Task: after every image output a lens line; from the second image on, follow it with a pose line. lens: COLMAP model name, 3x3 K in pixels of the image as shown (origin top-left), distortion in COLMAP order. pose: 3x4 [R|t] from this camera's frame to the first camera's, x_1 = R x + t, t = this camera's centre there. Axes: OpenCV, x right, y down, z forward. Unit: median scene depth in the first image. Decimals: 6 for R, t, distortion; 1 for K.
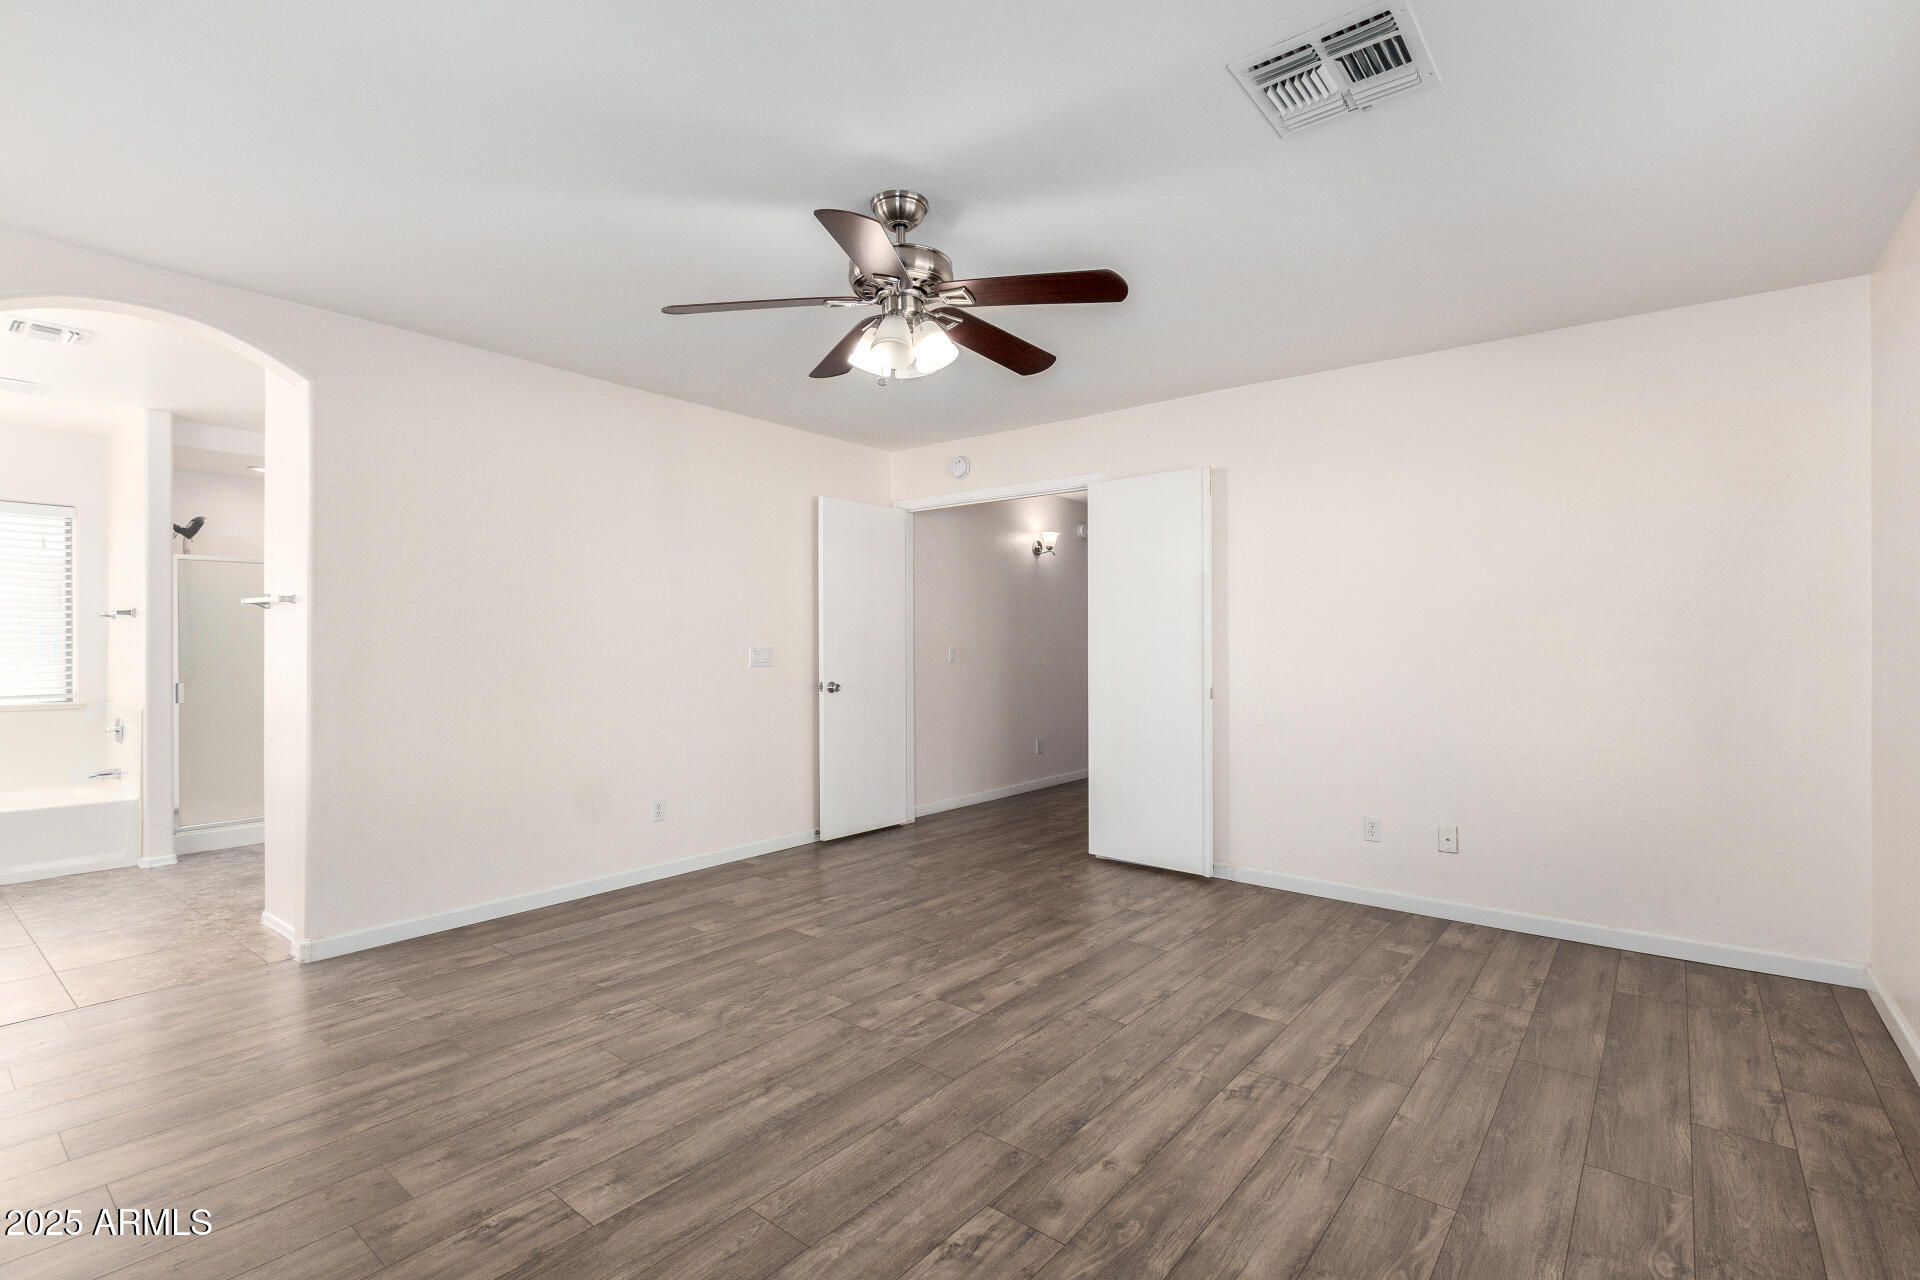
lens RADIAL K [[886.7, 0, 947.1], [0, 886.7, 643.5], [0, 0, 1]] dist [0.003046, -0.001755]
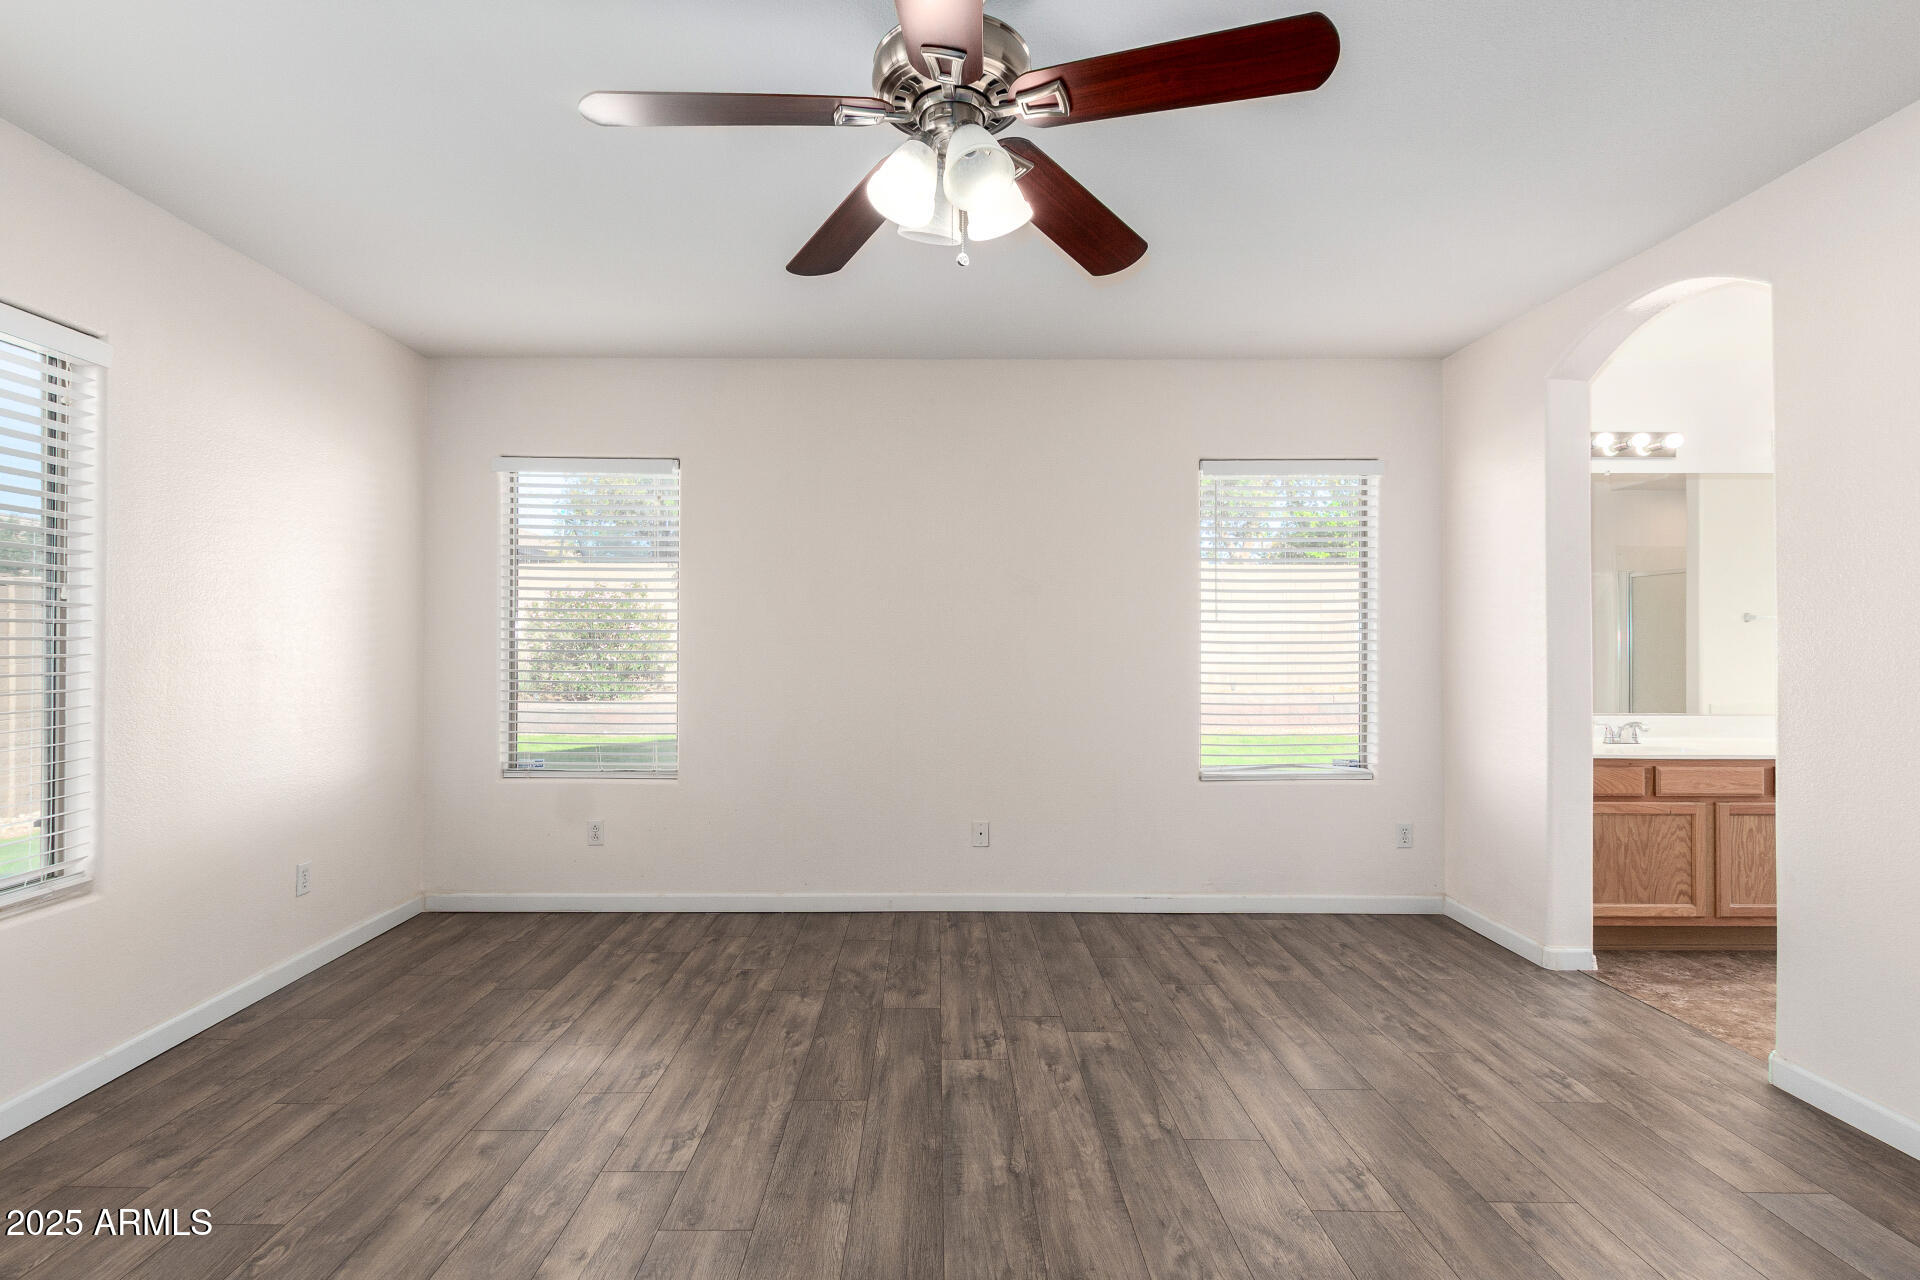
lens RADIAL K [[926.4, 0, 942.9], [0, 926.4, 644.3], [0, 0, 1]] dist [0.006340, -0.002007]
pose [[-0.767191, -0.001228, -0.641417, 0.430432], [-0.000646, 0.999999, -0.001143, -0.000920], [0.641418, -0.000463, -0.767191, 1.681655]]
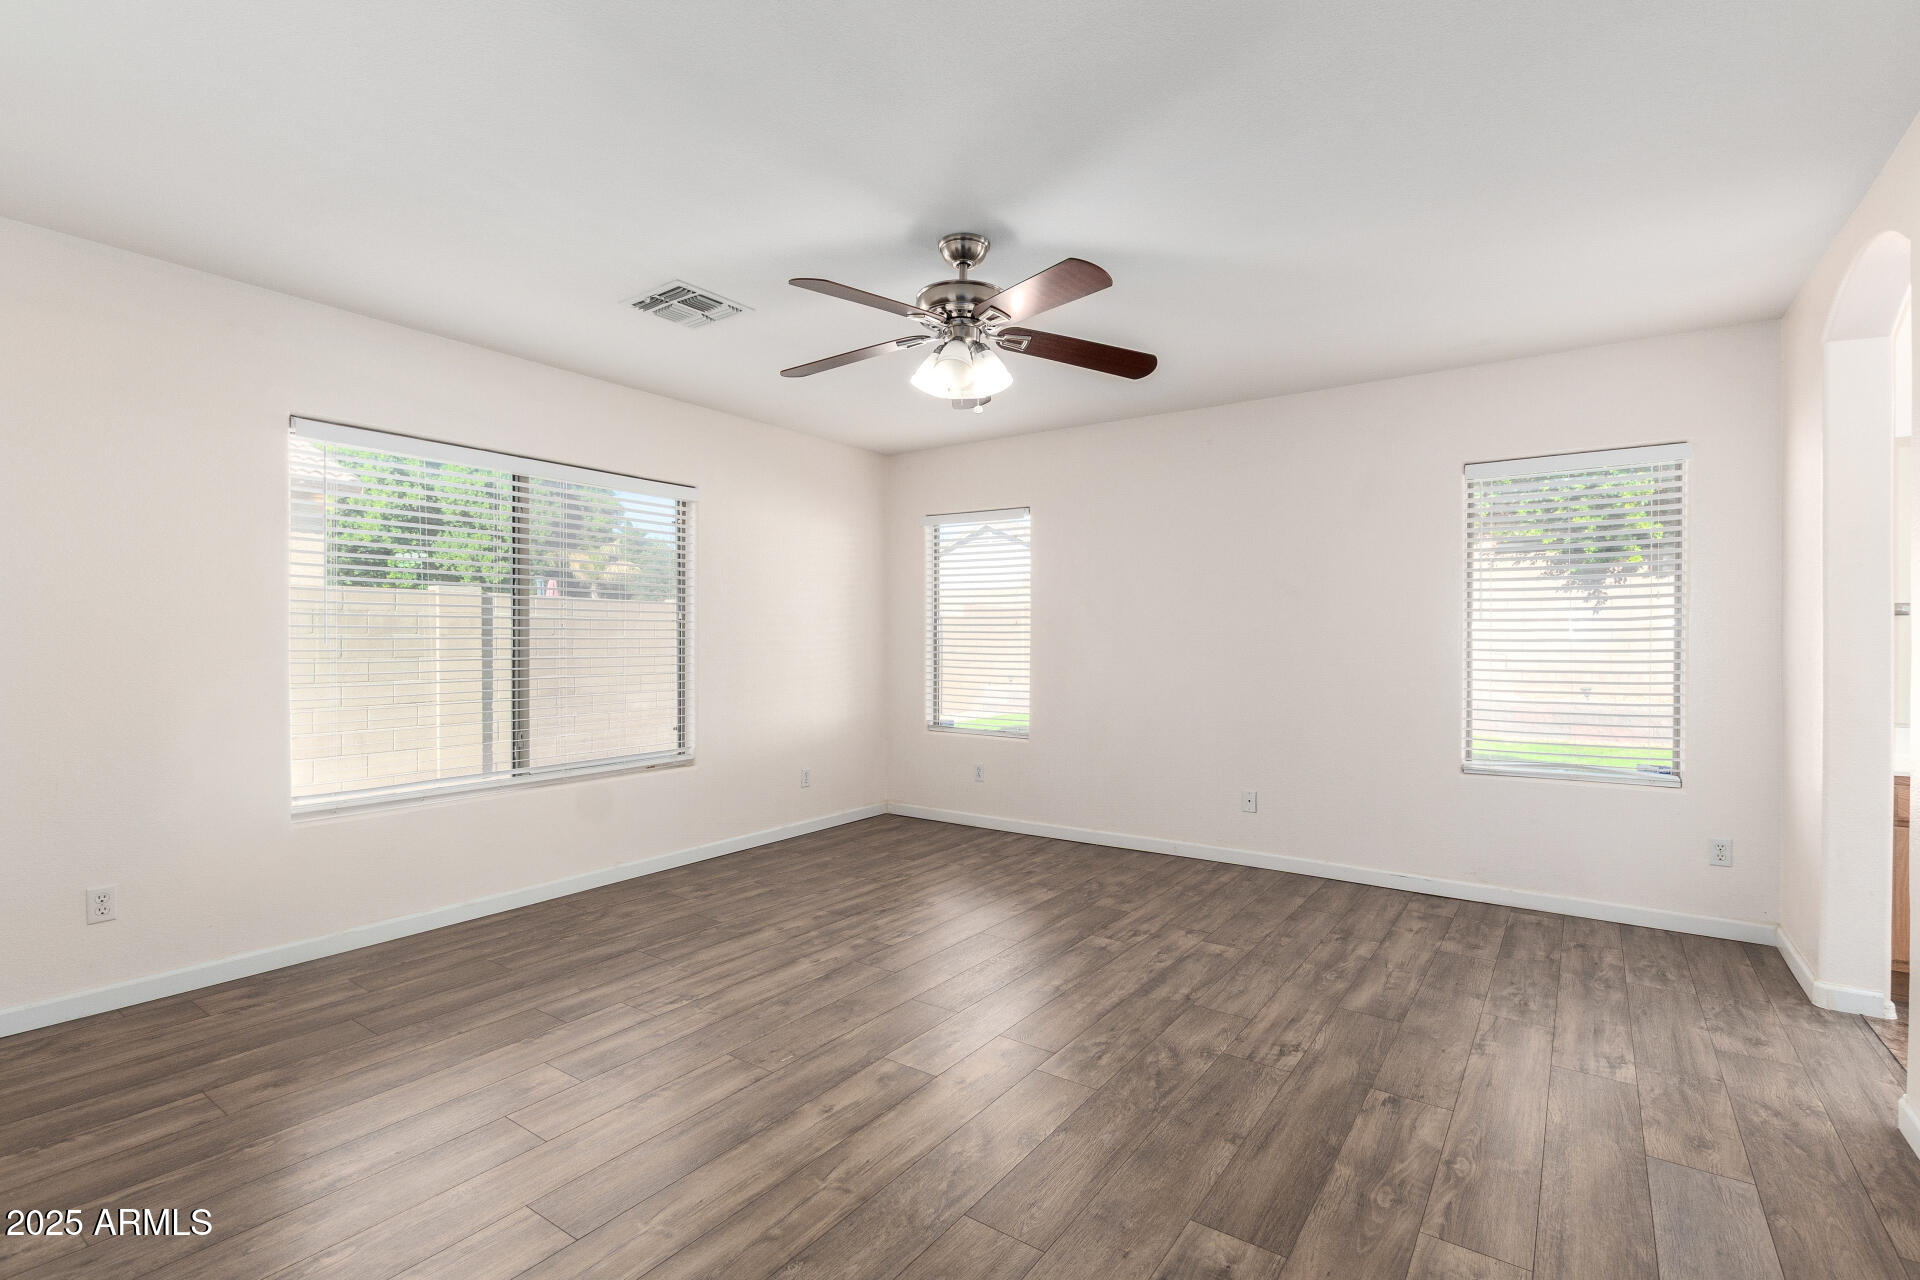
lens RADIAL K [[886.7, 0, 968.5], [0, 886.7, 642.0], [0, 0, 1]] dist [0.003046, -0.001755]
pose [[-0.996210, -0.002421, -0.086944, 0.040402], [-0.002394, 0.999997, -0.000416, 0.000375], [0.086945, -0.000206, -0.996213, 2.333045]]
